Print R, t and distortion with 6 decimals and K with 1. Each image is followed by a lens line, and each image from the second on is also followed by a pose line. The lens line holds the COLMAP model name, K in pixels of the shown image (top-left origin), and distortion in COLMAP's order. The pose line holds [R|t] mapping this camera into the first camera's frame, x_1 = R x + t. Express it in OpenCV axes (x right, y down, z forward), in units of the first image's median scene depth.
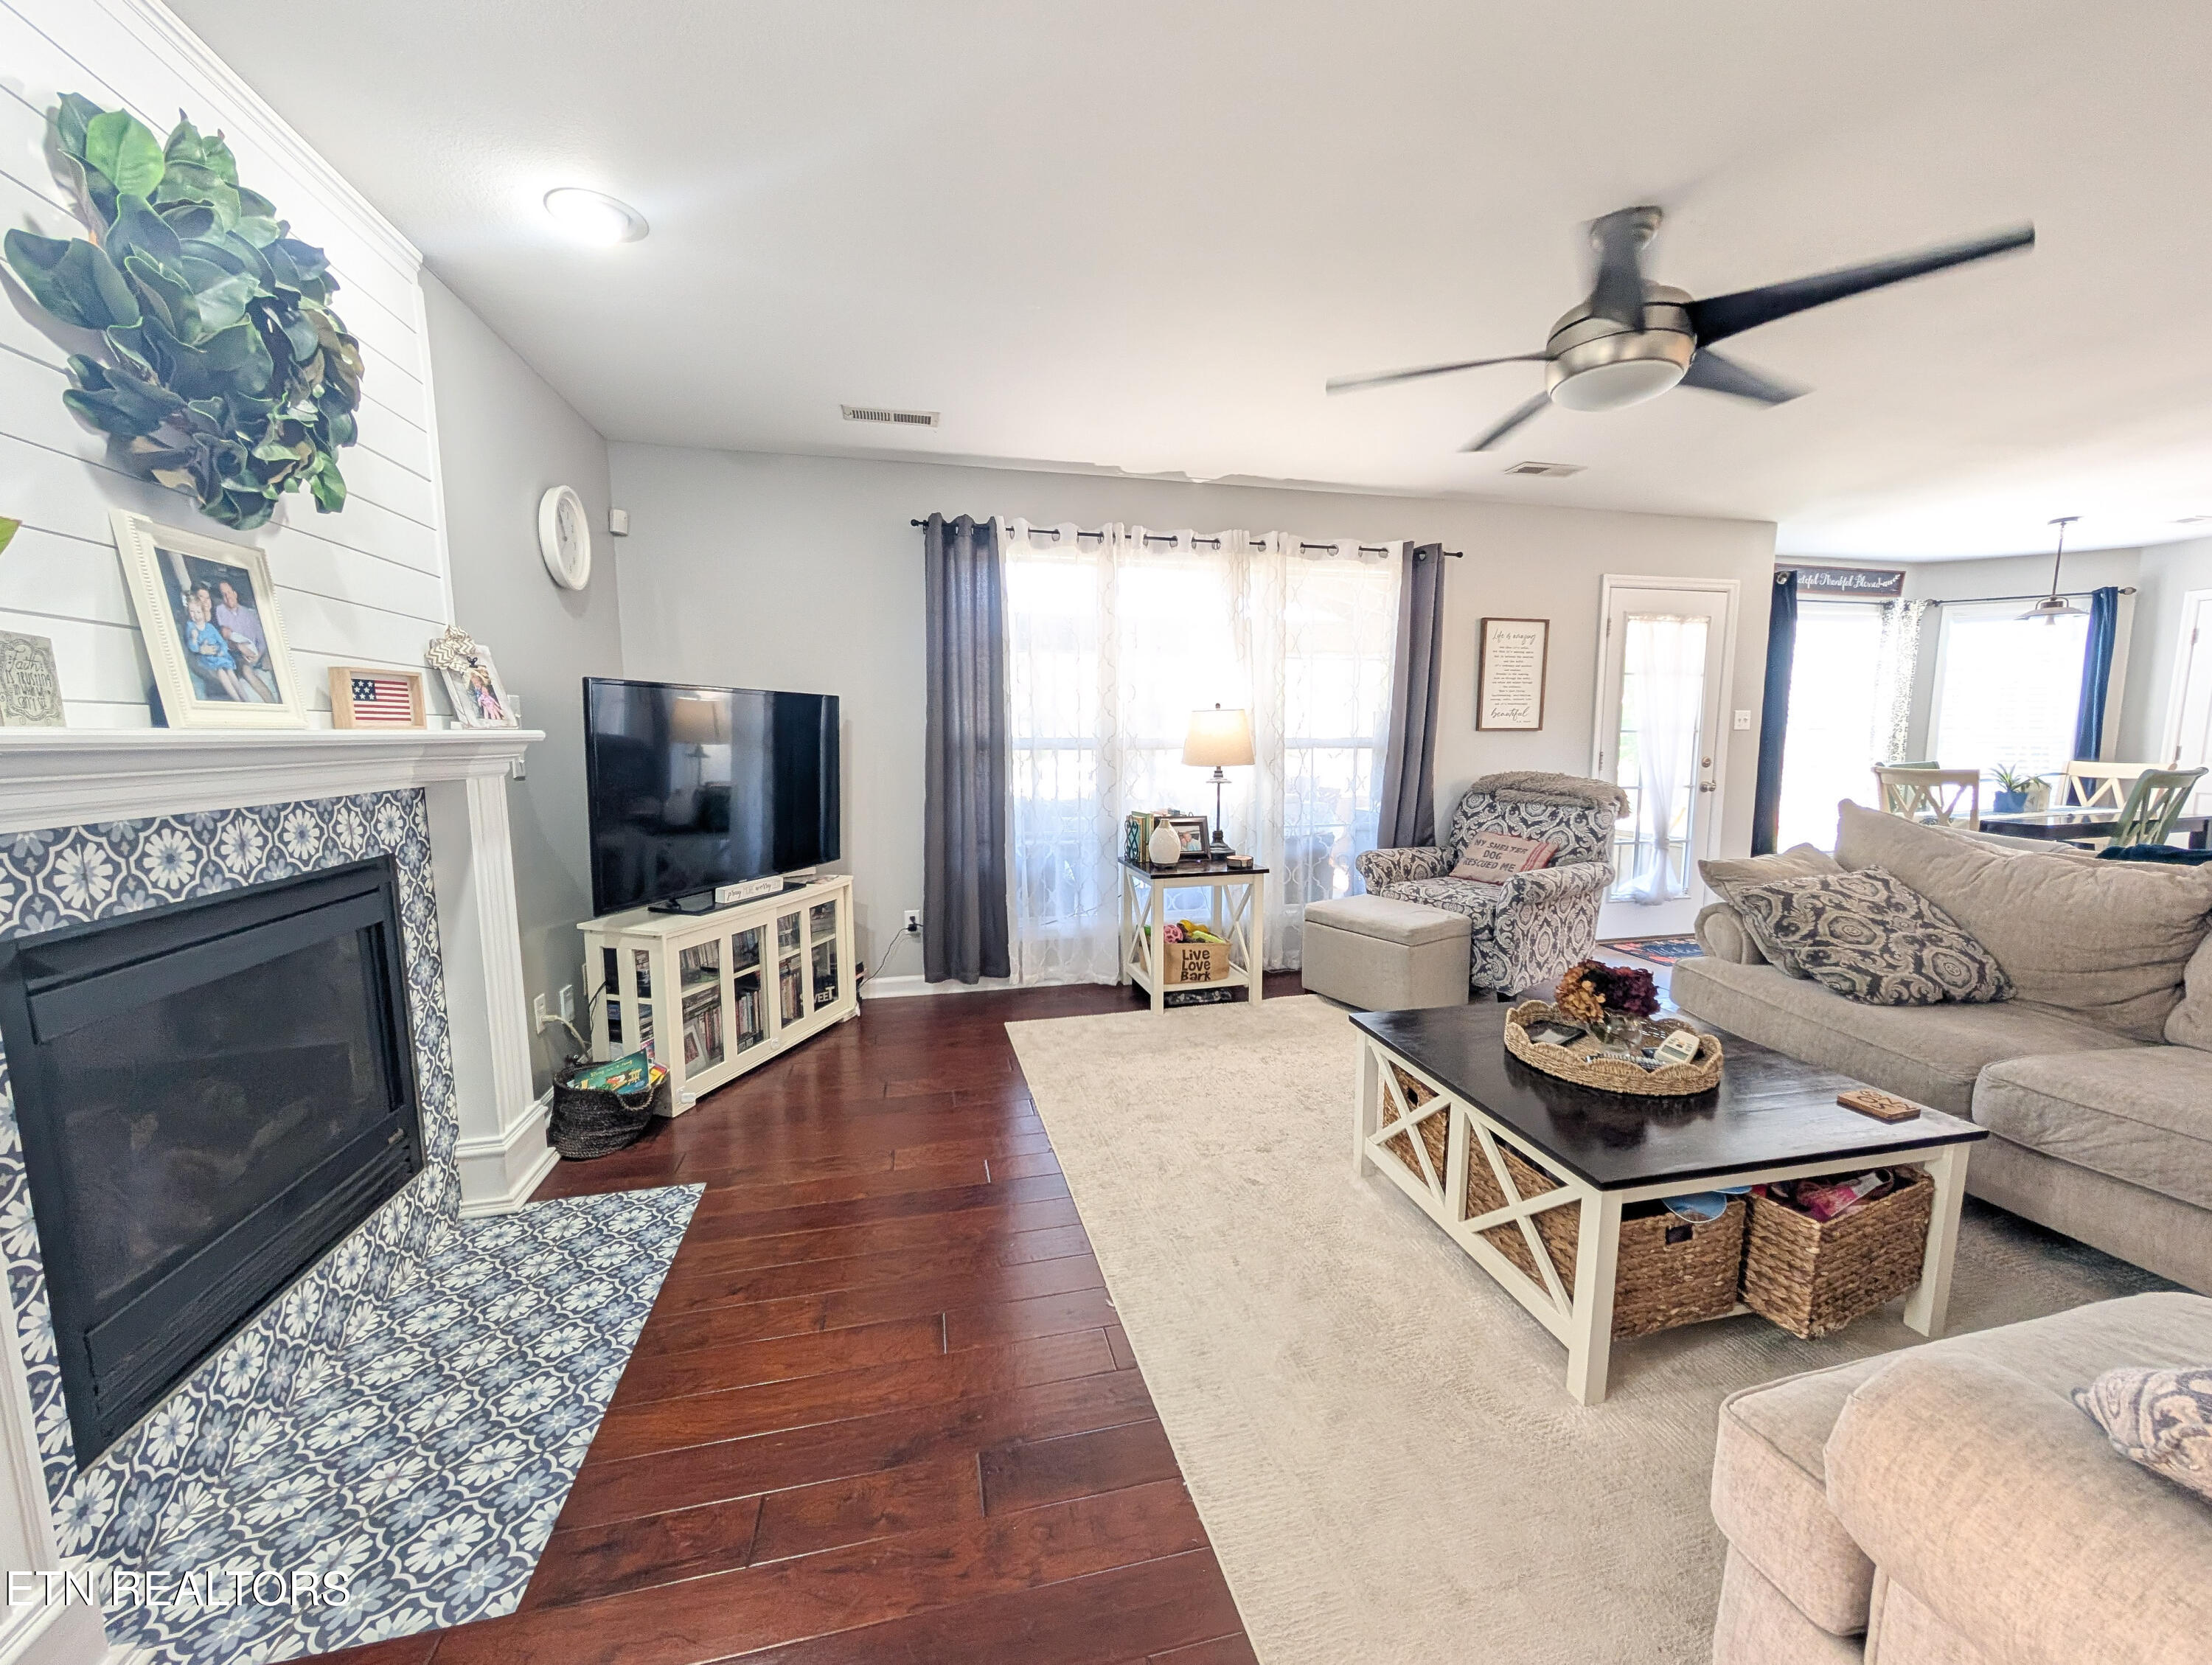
lens RADIAL K [[842.6, 0, 1107.6], [0, 842.6, 818.7], [0, 0, 1]] dist [-0.000370, 0.000147]
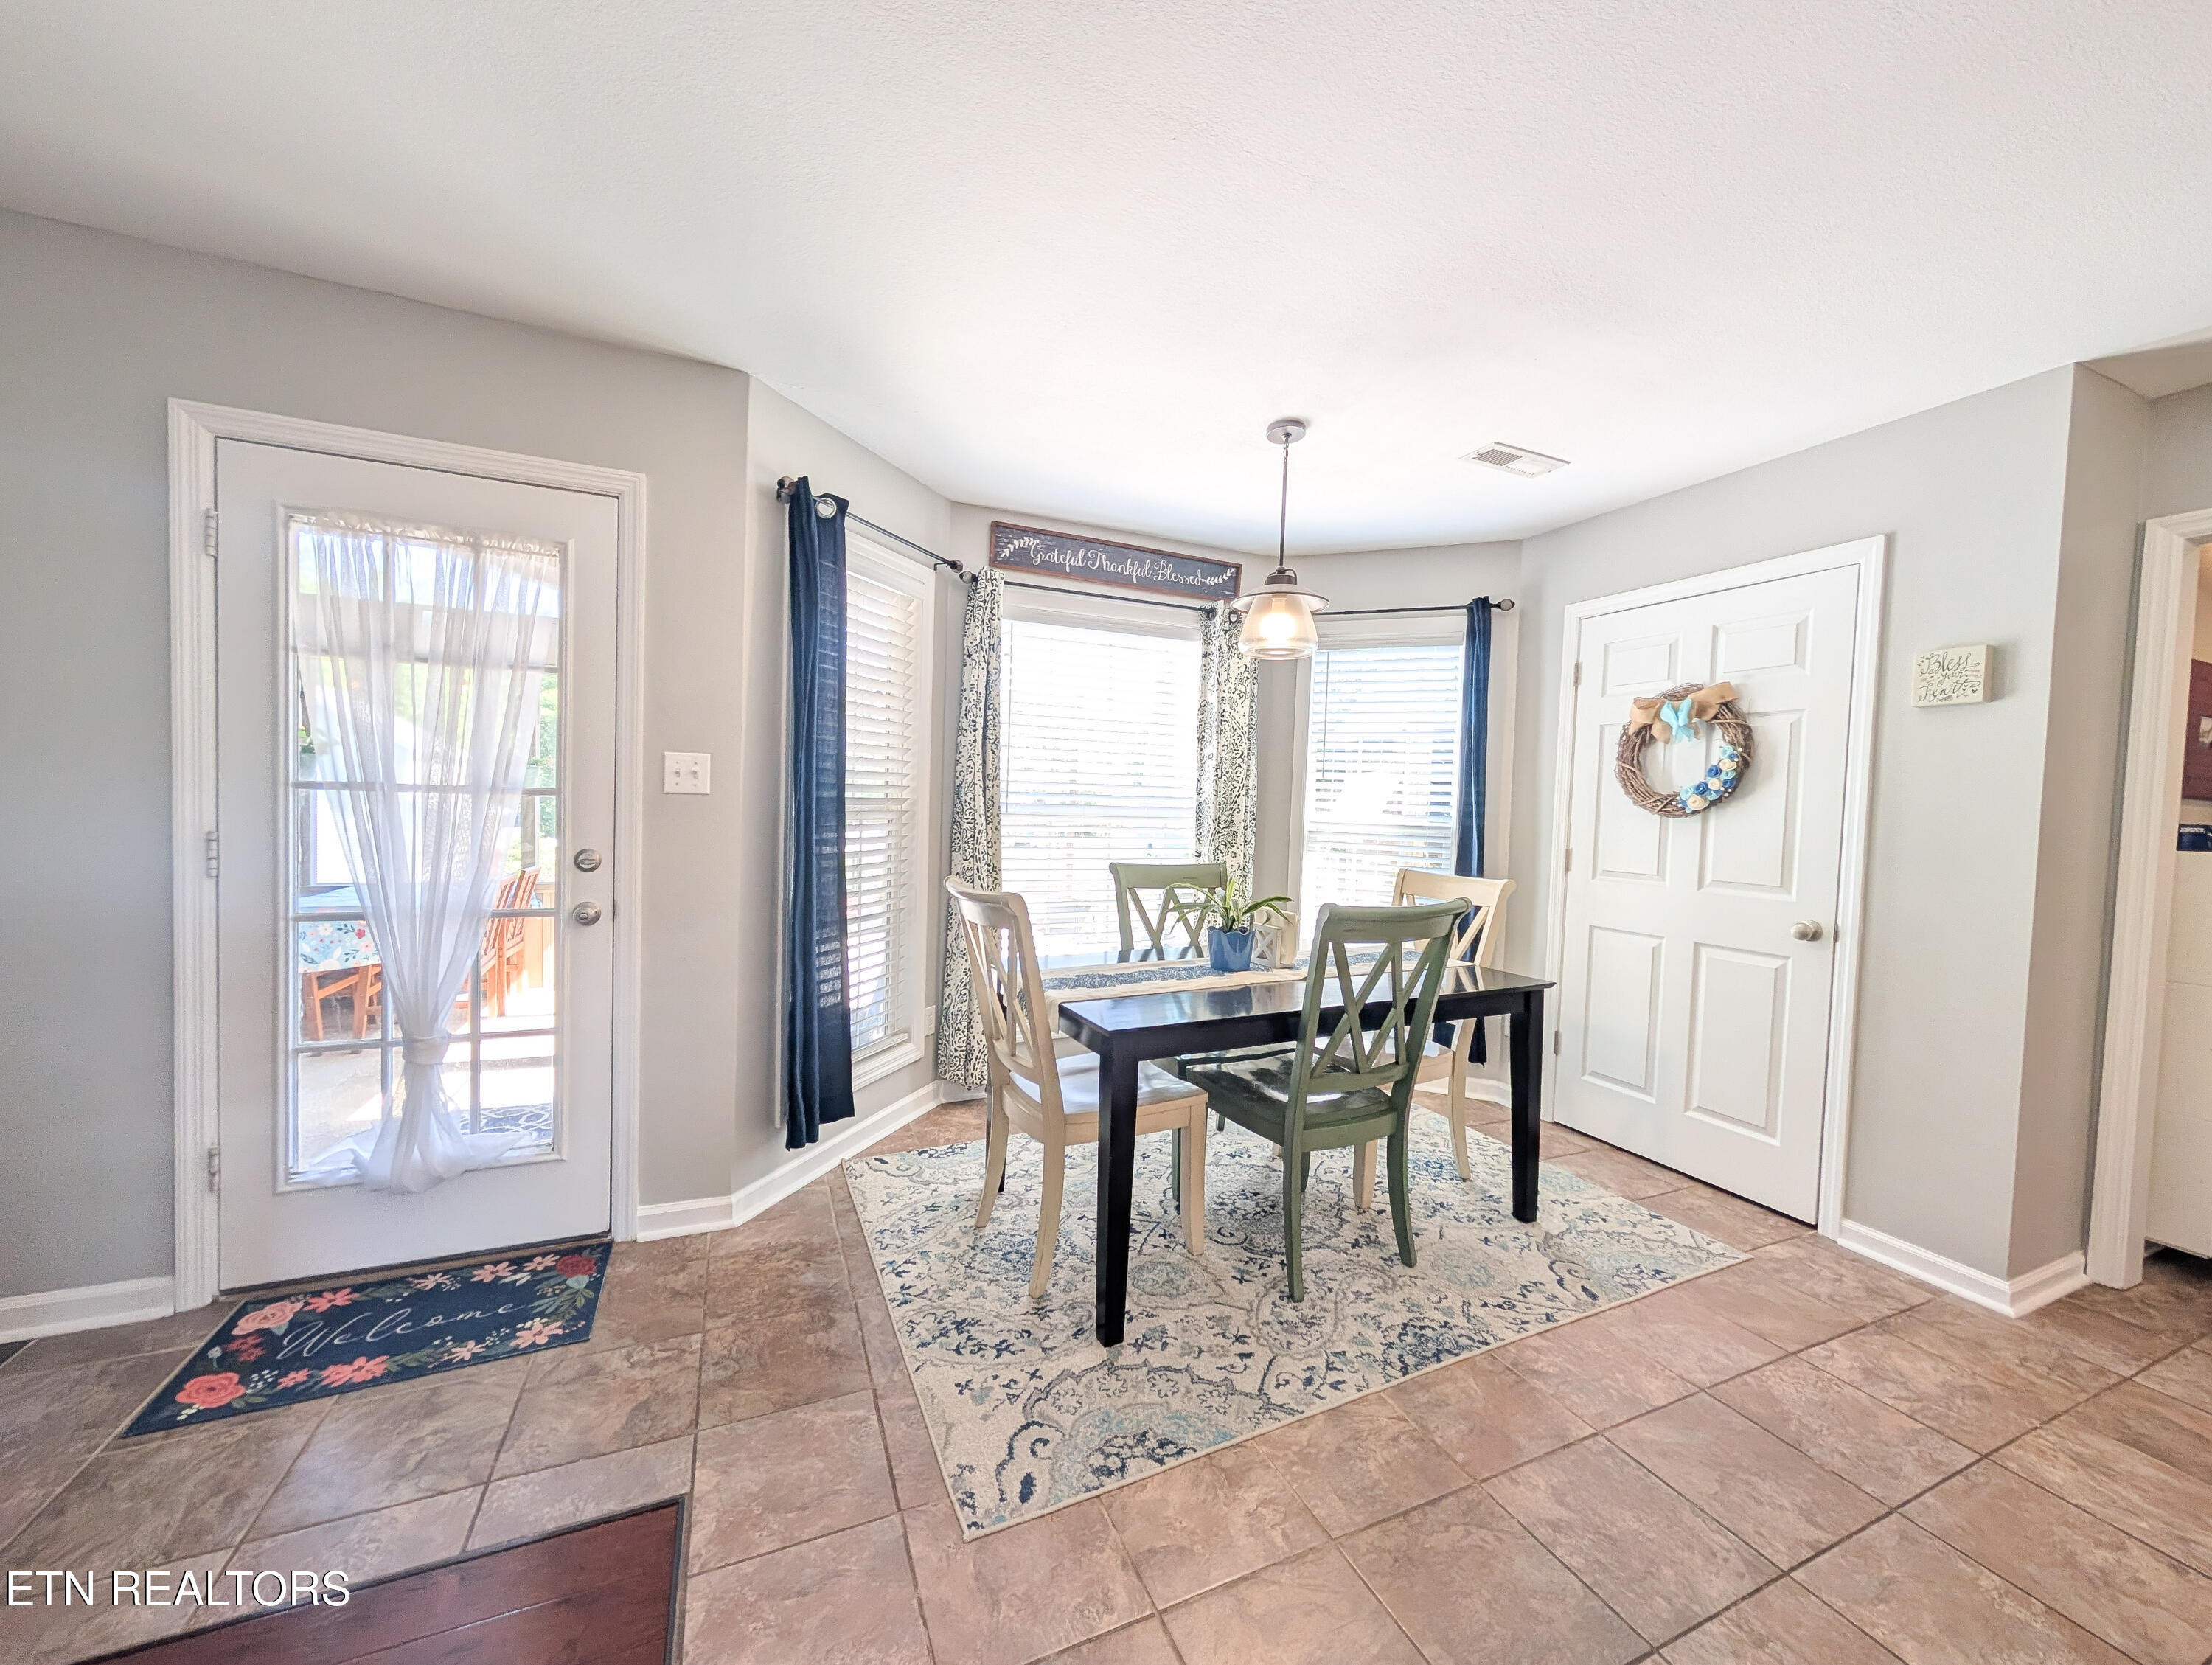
lens RADIAL K [[842.6, 0, 1116.6], [0, 842.6, 841.9], [0, 0, 1]] dist [-0.000370, 0.000147]
pose [[0.982690, 0.030732, 0.182693, 0.832596], [-0.020276, 0.998062, -0.058825, -0.050624], [-0.184147, 0.054103, 0.981409, 0.453131]]
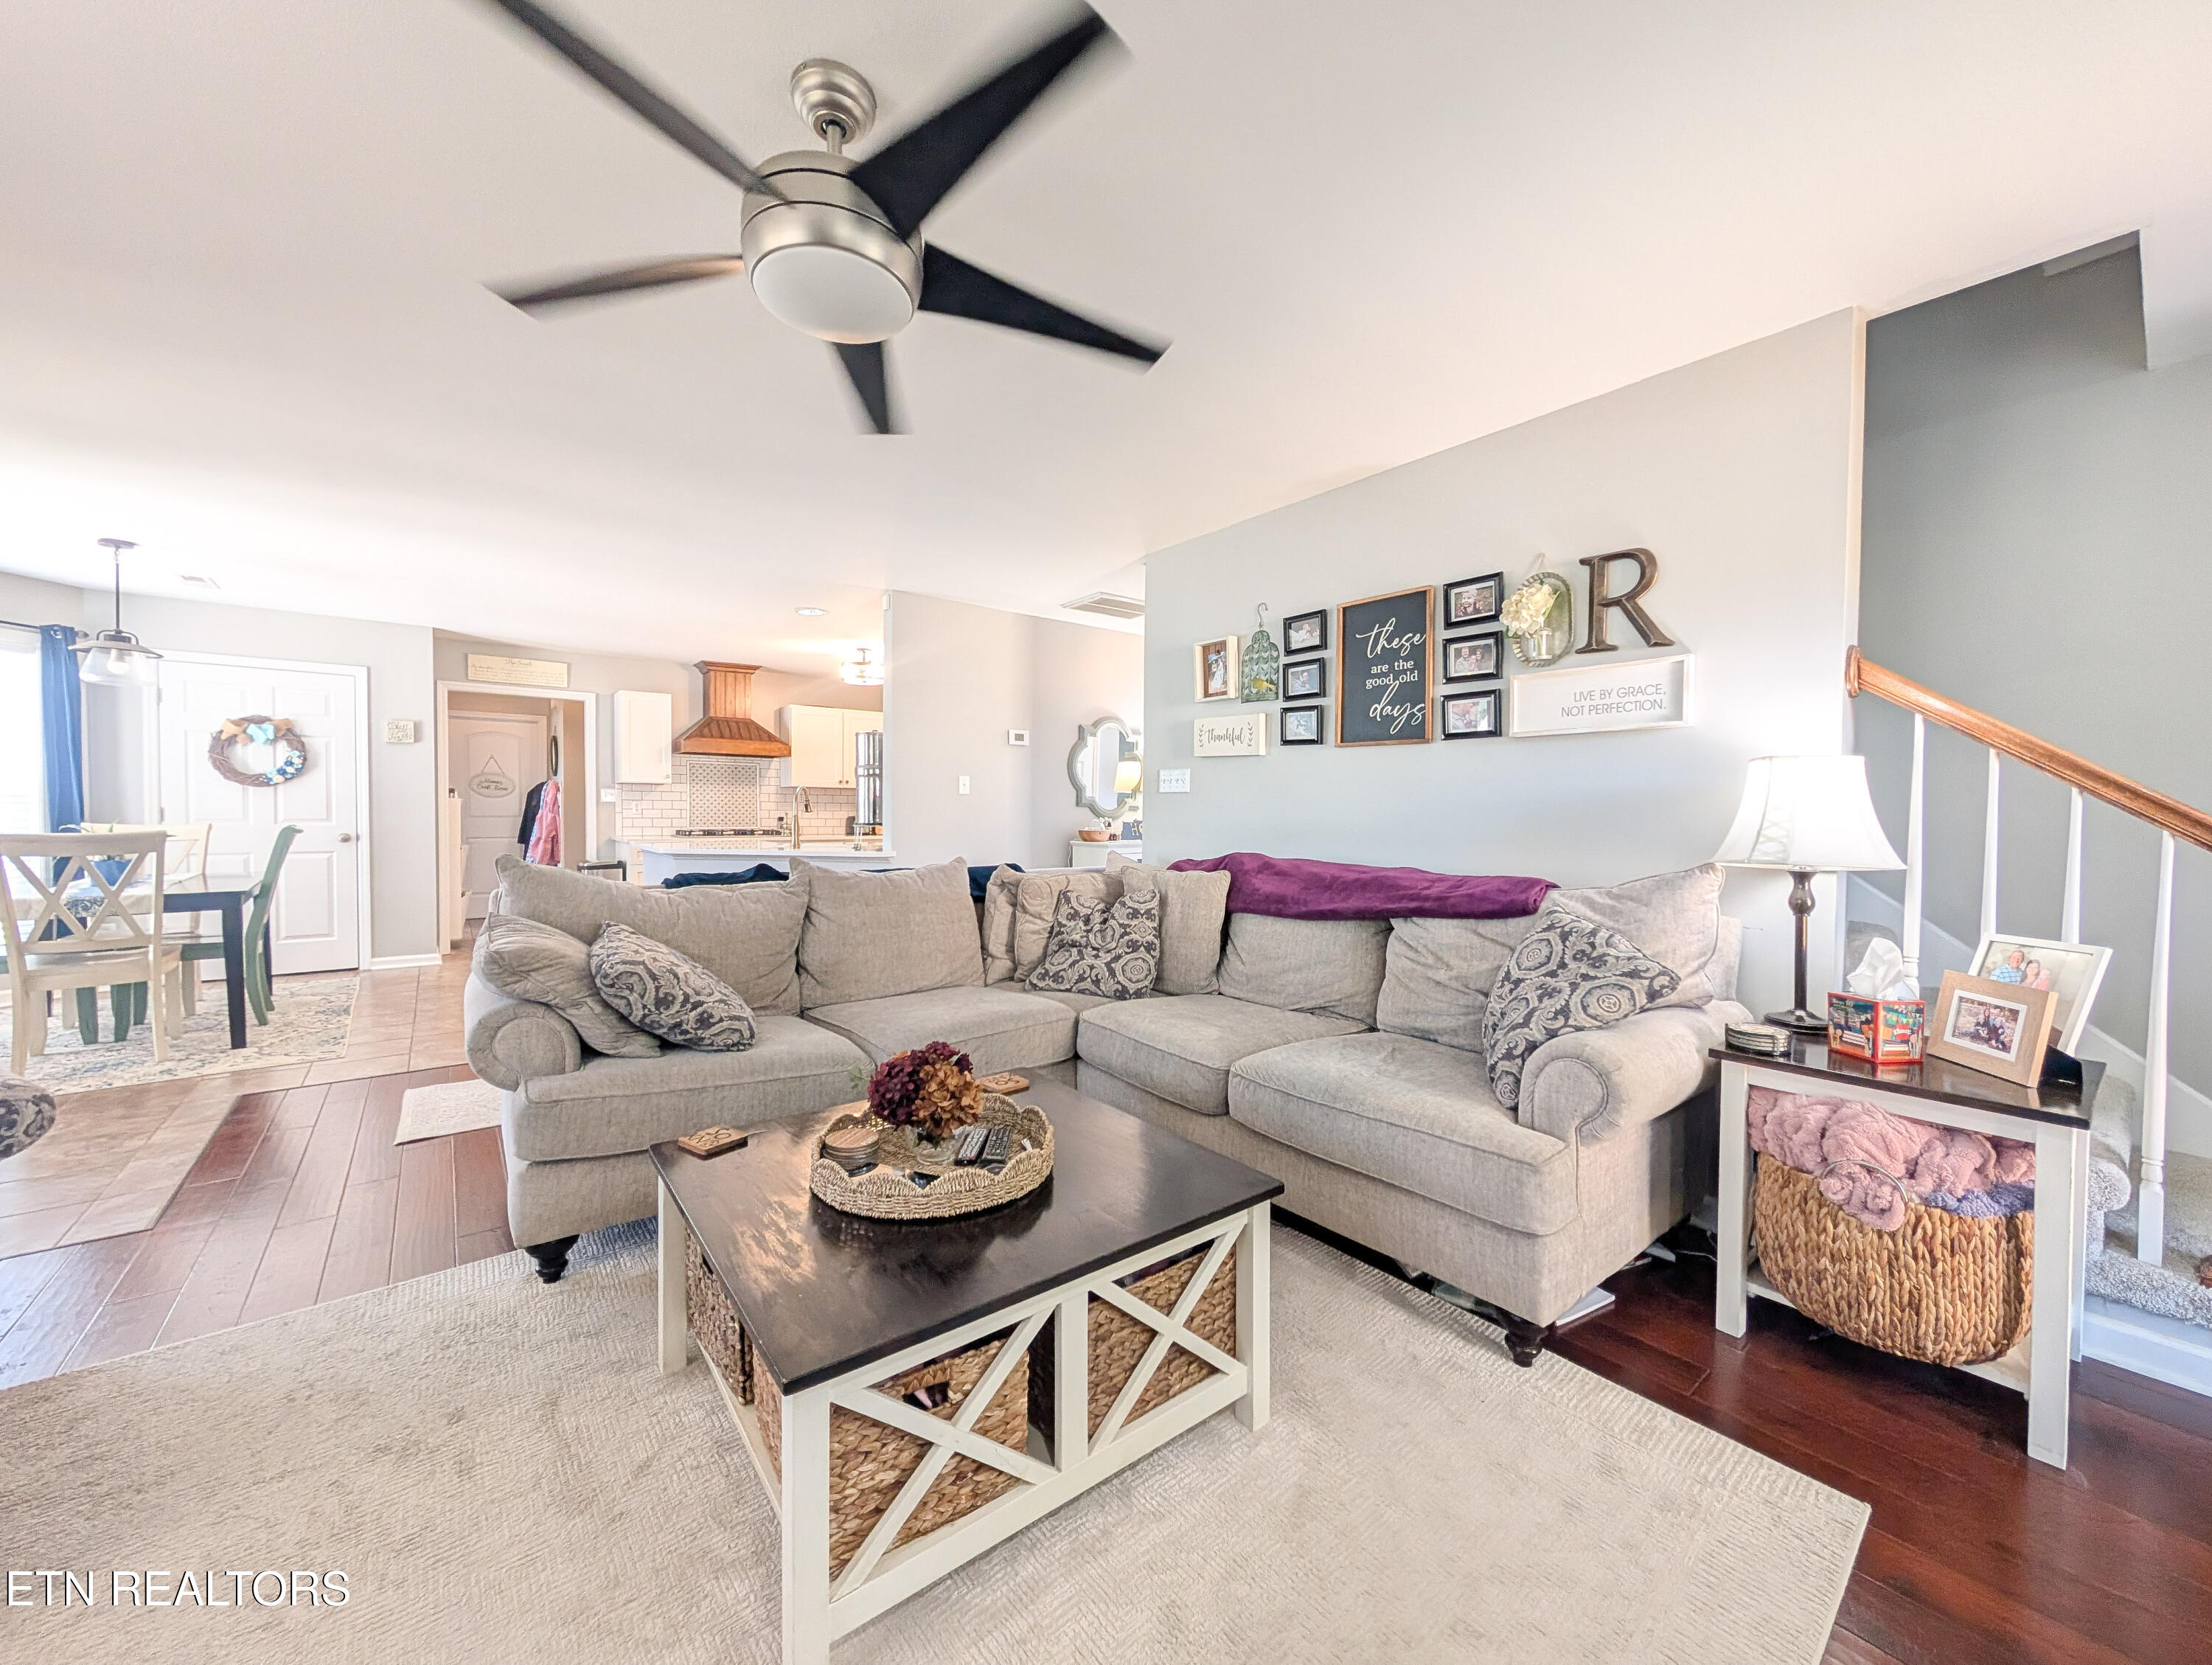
lens RADIAL K [[842.6, 0, 1109.2], [0, 842.6, 837.4], [0, 0, 1]] dist [-0.000370, 0.000147]
pose [[-0.432313, -0.023162, 0.901426, -0.069712], [0.088661, 0.993734, 0.068054, -0.023161], [-0.897354, 0.109343, -0.427550, 0.445669]]
